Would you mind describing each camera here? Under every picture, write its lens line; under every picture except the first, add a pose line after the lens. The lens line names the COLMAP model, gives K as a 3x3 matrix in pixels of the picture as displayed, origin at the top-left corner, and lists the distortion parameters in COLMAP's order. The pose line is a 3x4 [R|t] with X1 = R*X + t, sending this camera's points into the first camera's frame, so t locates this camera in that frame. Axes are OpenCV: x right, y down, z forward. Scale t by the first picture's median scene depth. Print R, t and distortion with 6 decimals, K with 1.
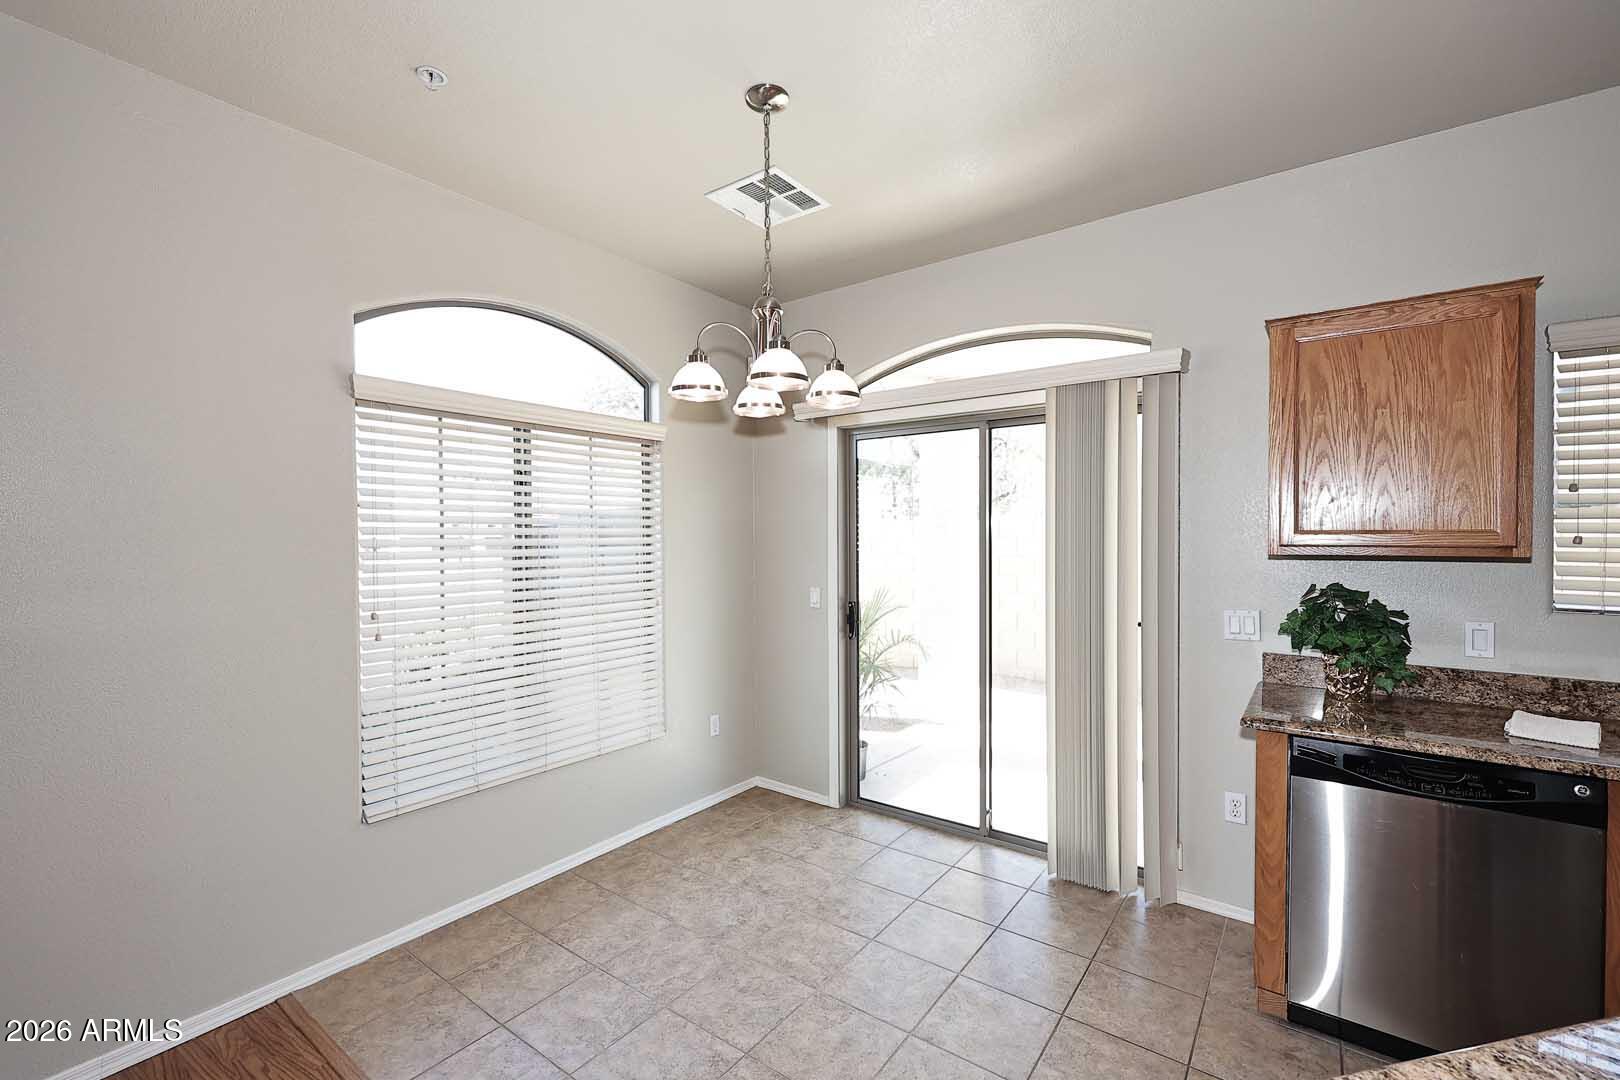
lens RADIAL K [[668.6, 0, 818.2], [0, 668.6, 550.4], [0, 0, 1]] dist [-0.003046, -0.000055]
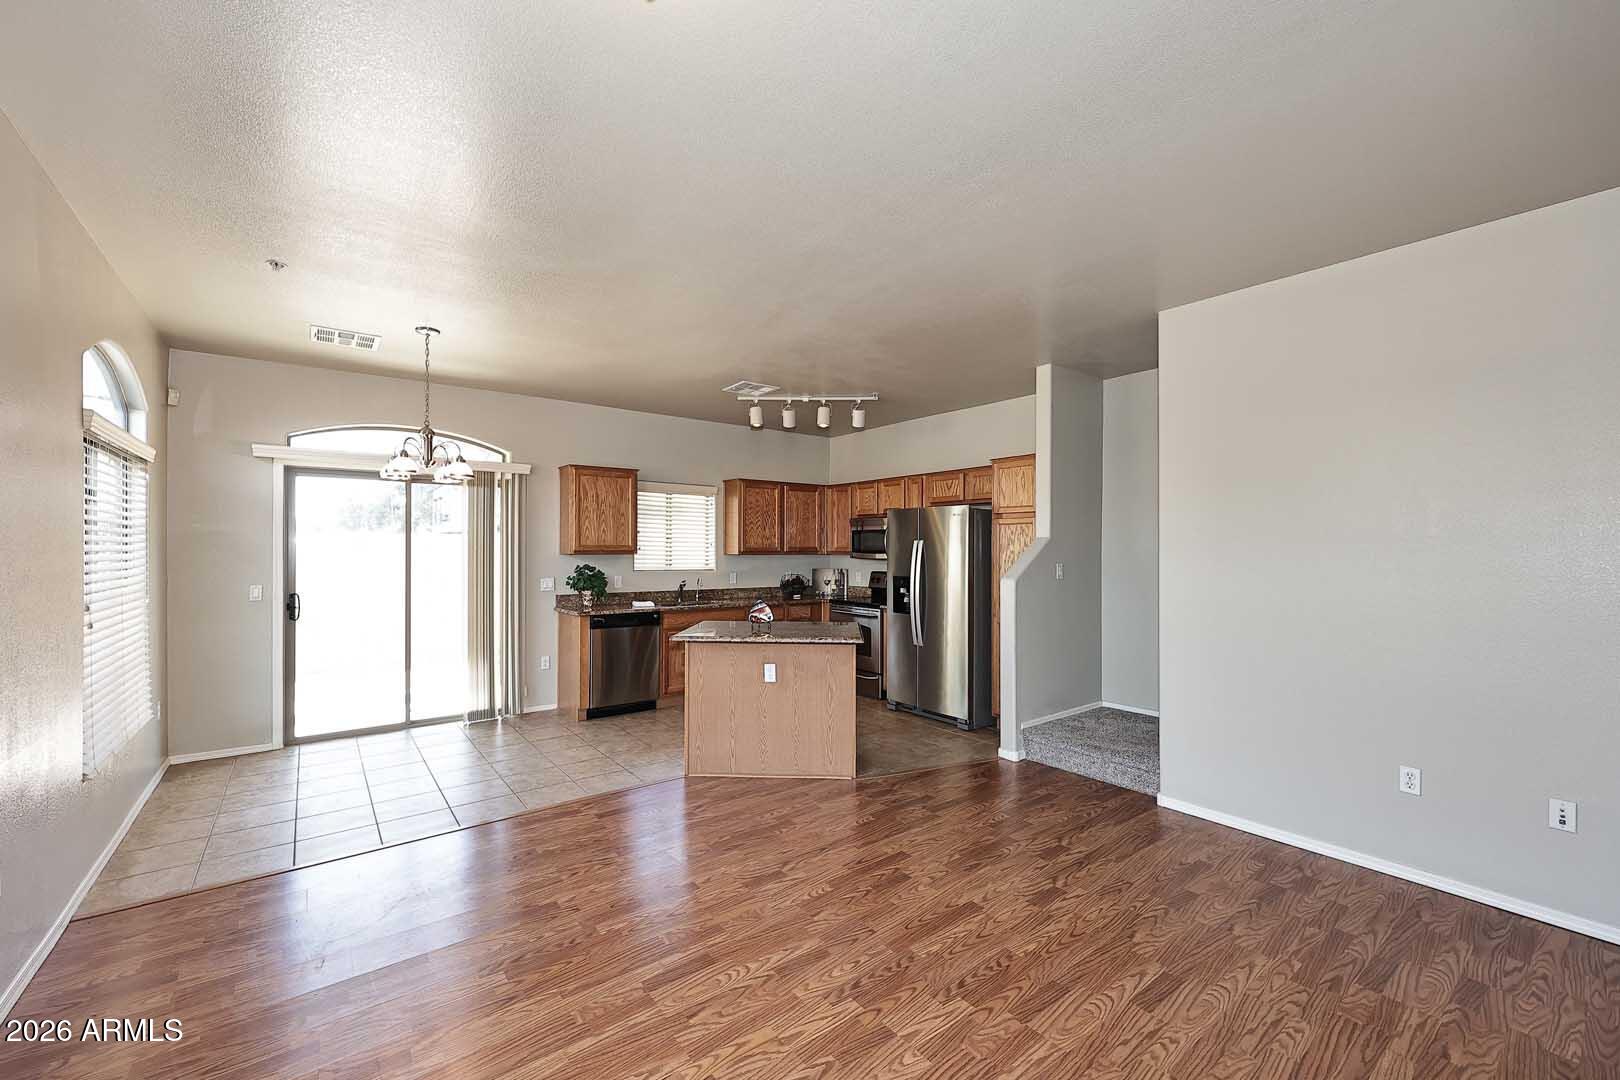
lens RADIAL K [[668.6, 0, 813.1], [0, 668.6, 547.7], [0, 0, 1]] dist [-0.003046, -0.000055]
pose [[0.280319, 0.005643, 0.959890, -1.265138], [0.014536, 0.999843, -0.010123, 0.016869], [-0.959797, 0.016791, 0.280193, -0.525756]]
